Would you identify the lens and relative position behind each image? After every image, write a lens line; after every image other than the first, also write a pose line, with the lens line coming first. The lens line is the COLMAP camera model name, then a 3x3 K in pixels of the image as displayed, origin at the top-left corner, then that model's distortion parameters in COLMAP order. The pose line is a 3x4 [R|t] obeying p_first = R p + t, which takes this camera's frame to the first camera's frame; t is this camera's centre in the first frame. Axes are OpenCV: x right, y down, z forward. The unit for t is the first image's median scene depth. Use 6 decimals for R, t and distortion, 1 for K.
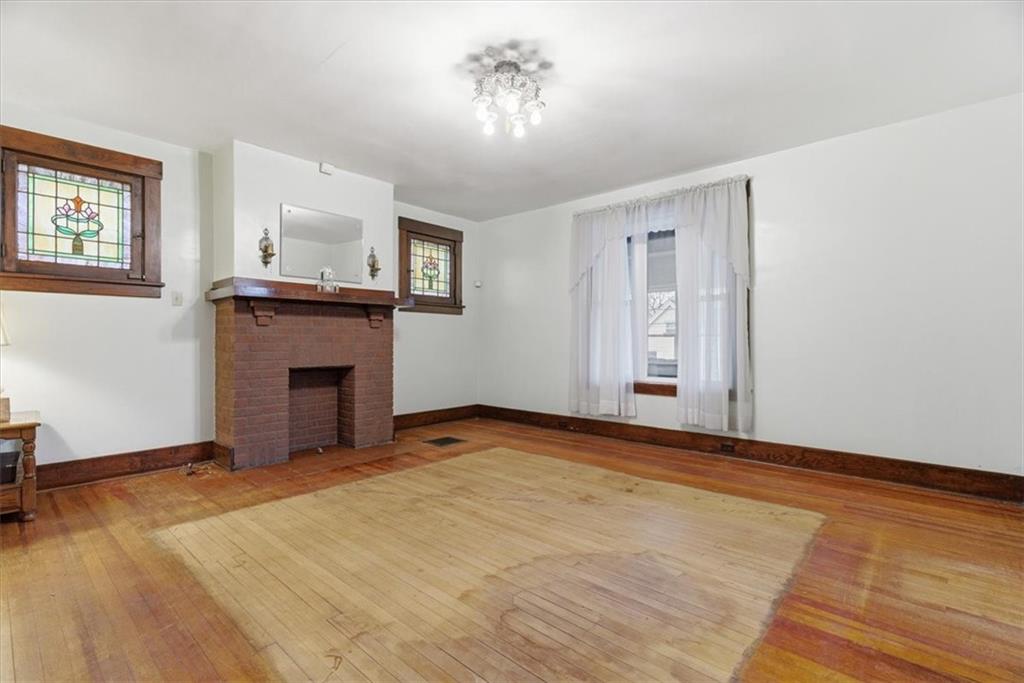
lens RADIAL K [[468.3, 0, 492.8], [0, 468.3, 338.2], [0, 0, 1]] dist [0.001668, -0.000416]
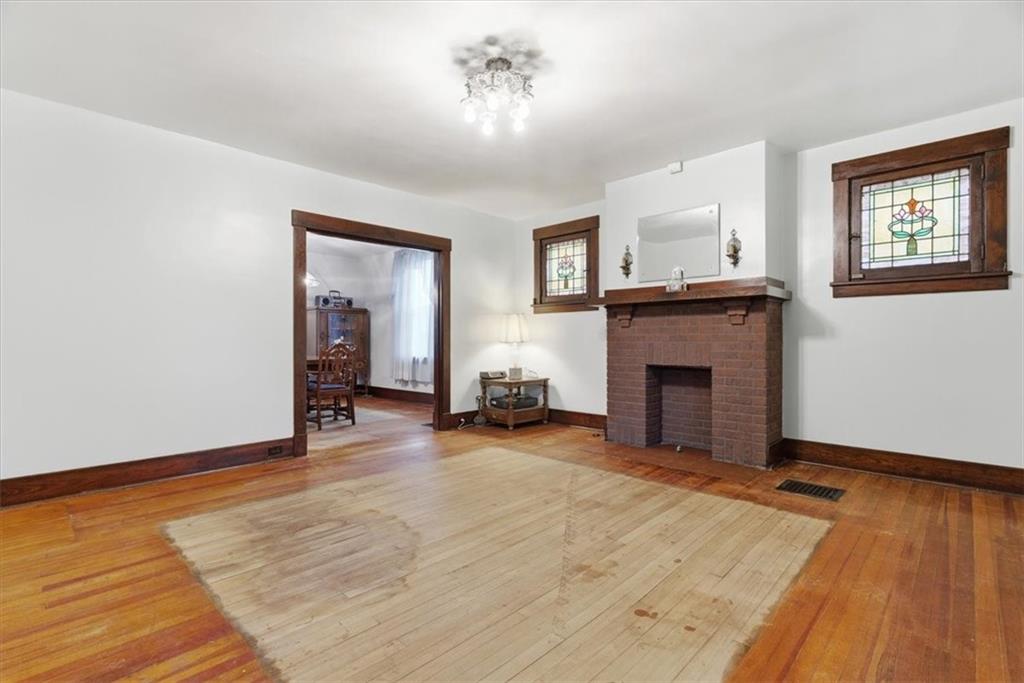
lens RADIAL K [[468.3, 0, 507.7], [0, 468.3, 335.4], [0, 0, 1]] dist [0.001668, -0.000416]
pose [[-0.004319, -0.011434, -0.999925, 0.844239], [0.005637, 0.999918, -0.011458, 0.007168], [0.999975, -0.005686, -0.004254, 0.846932]]
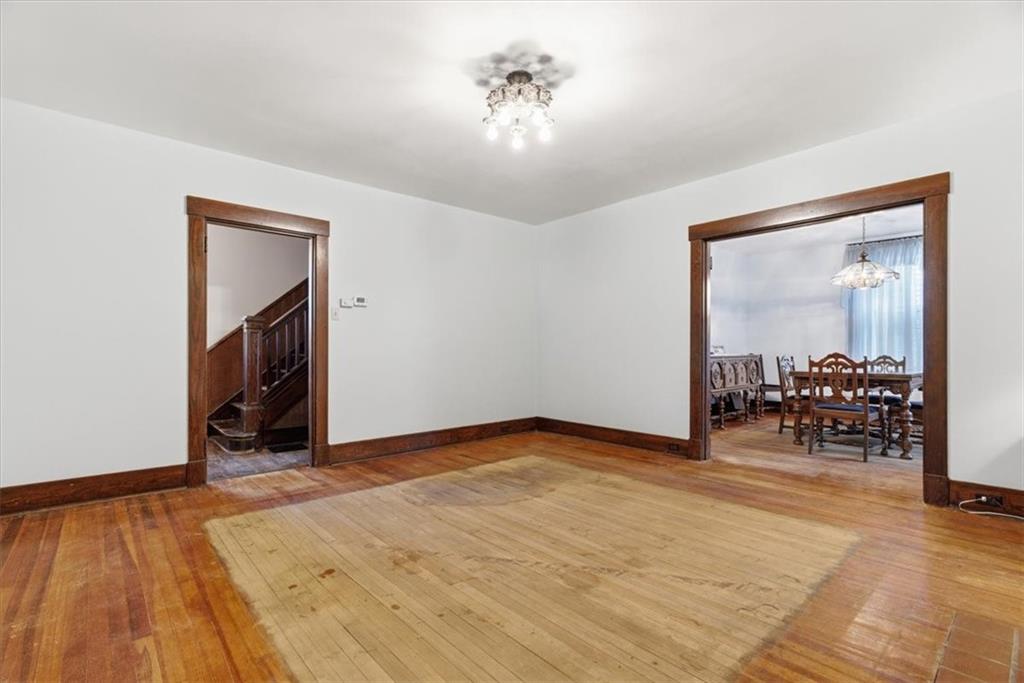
lens RADIAL K [[468.3, 0, 516.1], [0, 468.3, 349.3], [0, 0, 1]] dist [0.001668, -0.000416]
pose [[-0.997870, 0.000086, 0.065241, -0.022396], [-0.000088, 0.999996, -0.002656, 0.005920], [-0.065241, -0.002656, -0.997866, 1.659605]]
